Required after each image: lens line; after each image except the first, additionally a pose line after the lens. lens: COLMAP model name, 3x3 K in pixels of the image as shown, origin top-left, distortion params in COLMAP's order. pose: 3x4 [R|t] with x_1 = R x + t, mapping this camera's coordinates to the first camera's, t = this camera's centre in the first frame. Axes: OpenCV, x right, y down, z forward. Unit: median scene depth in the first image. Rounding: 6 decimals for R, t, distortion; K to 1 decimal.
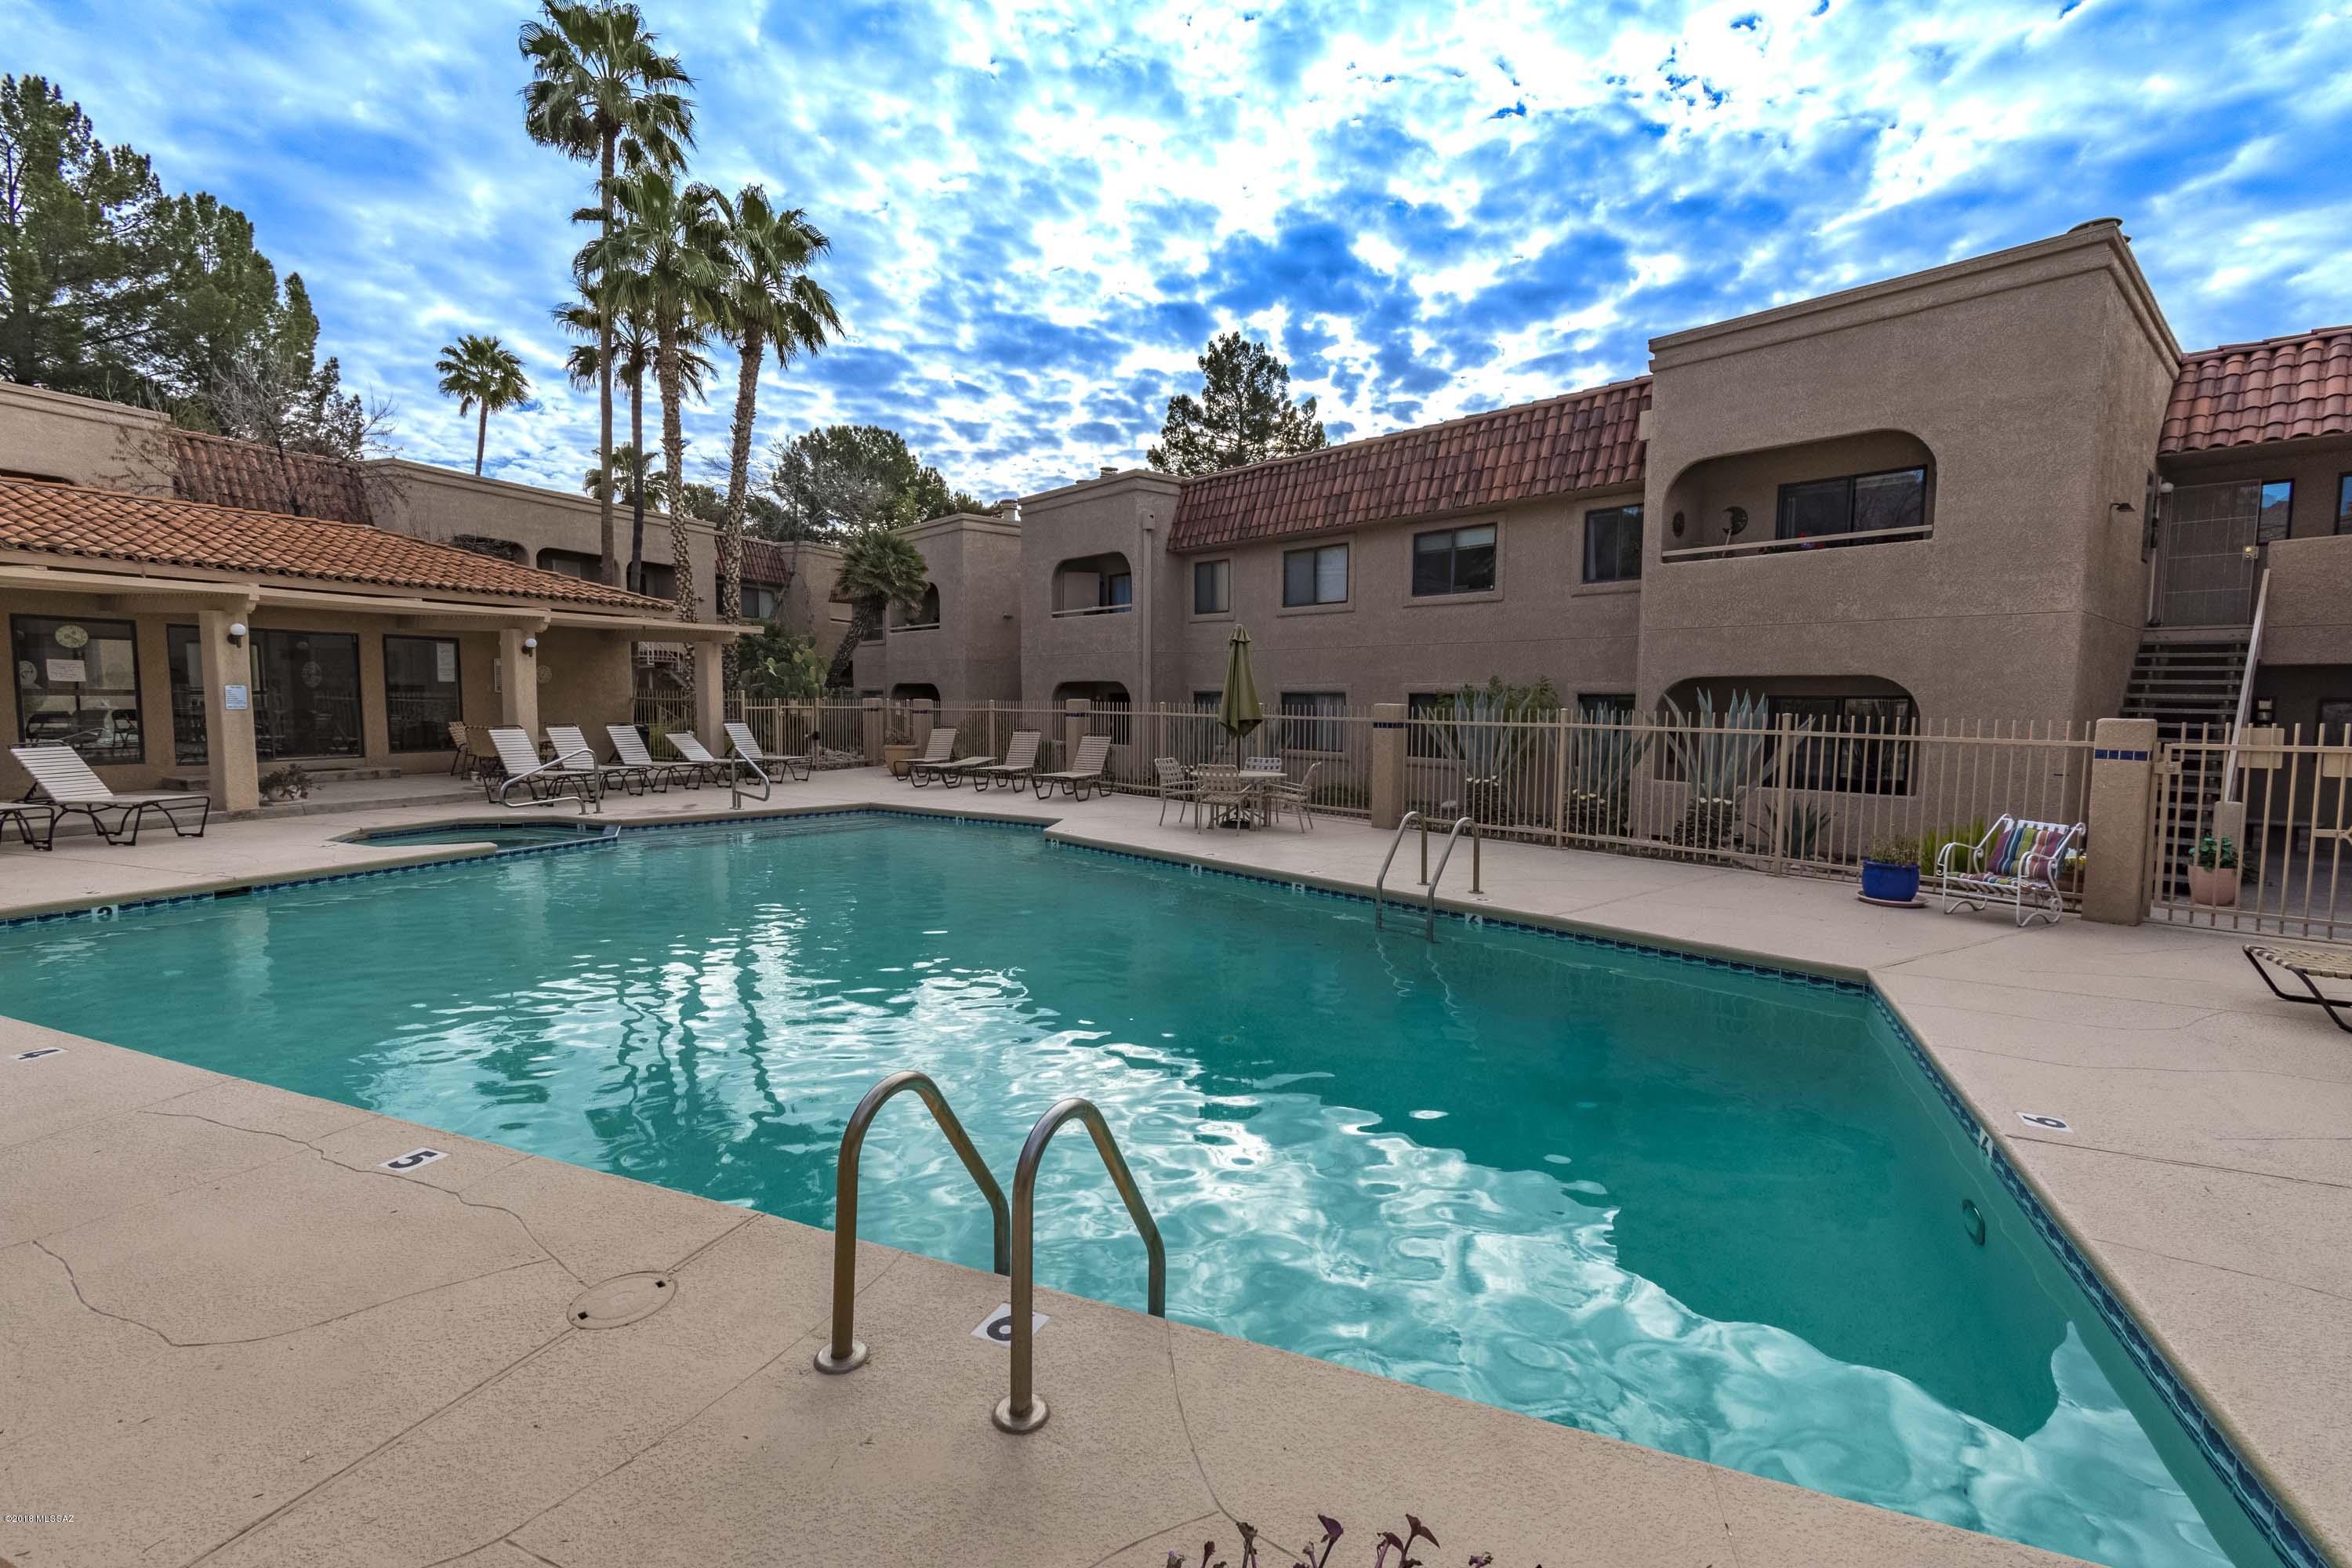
lens RADIAL K [[1056.7, 0, 1178.9], [0, 1056.7, 759.0], [0, 0, 1]] dist [0.013903, -0.004176]
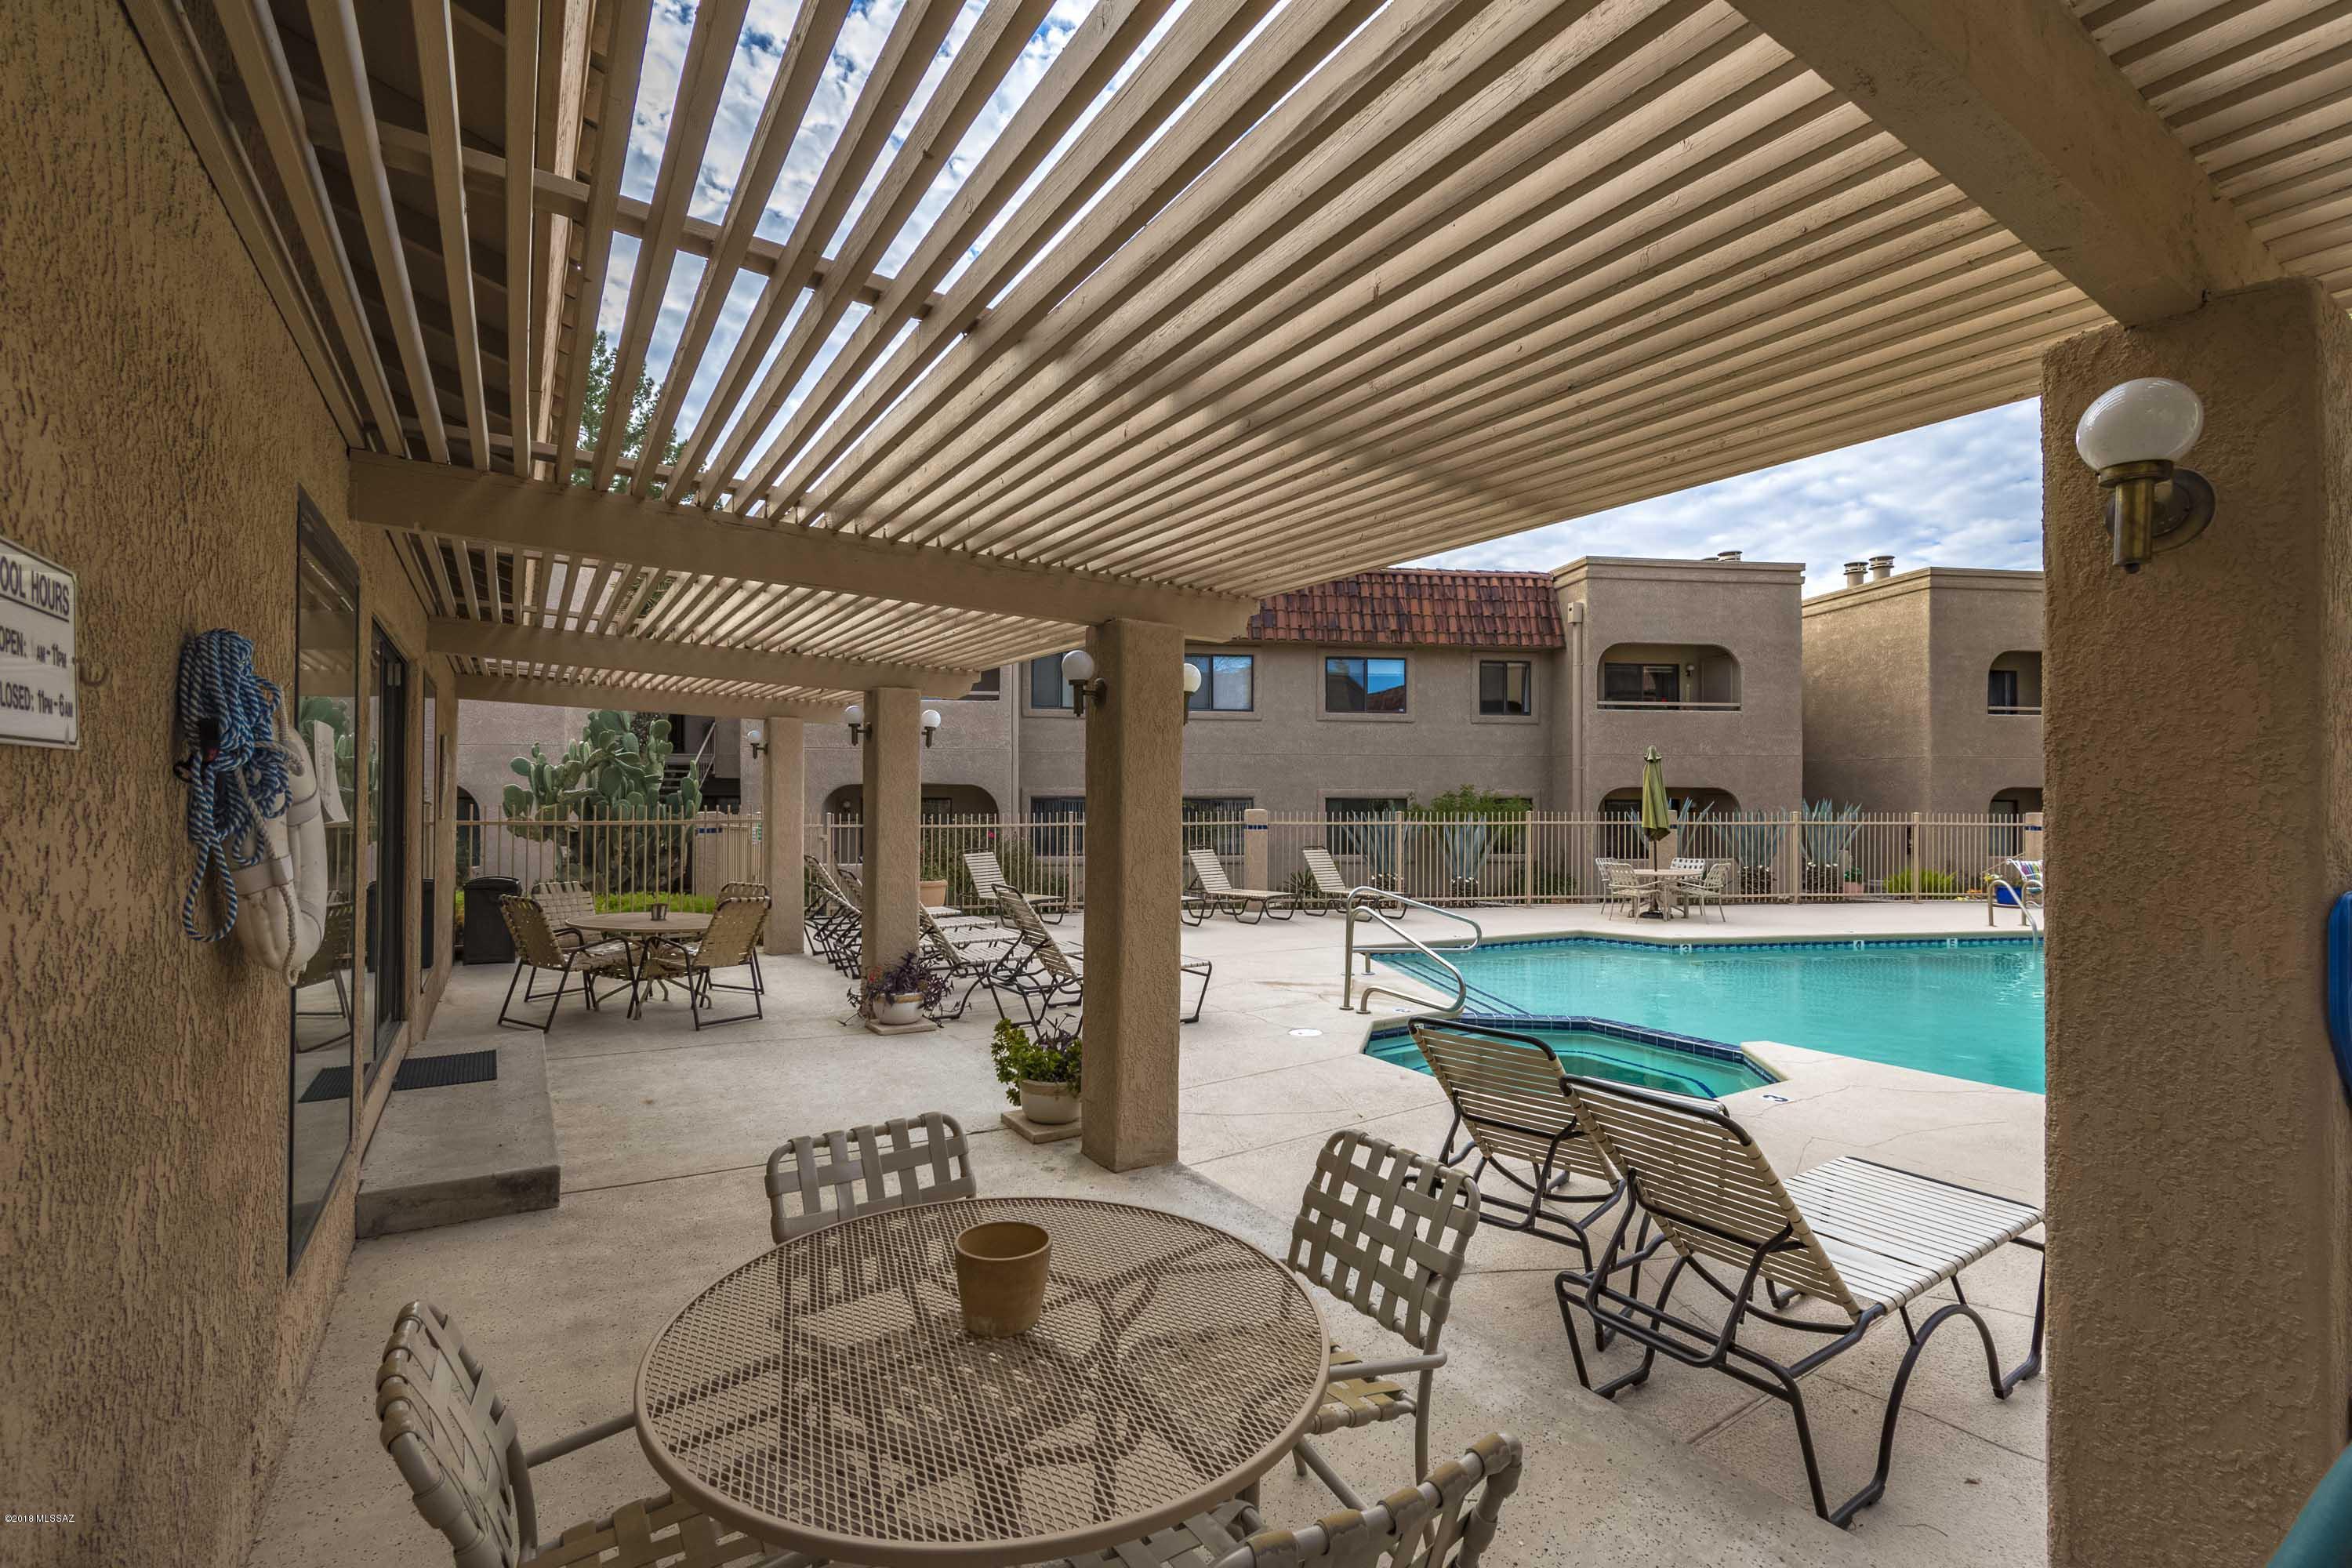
lens RADIAL K [[1021.6, 0, 1201.8], [0, 1021.6, 780.6], [0, 0, 1]] dist [0.001736, -0.000123]
pose [[0.550959, 0.011357, 0.834455, -0.644016], [0.048554, 0.997777, -0.045639, -0.032278], [-0.833118, 0.065662, 0.549183, 0.443405]]
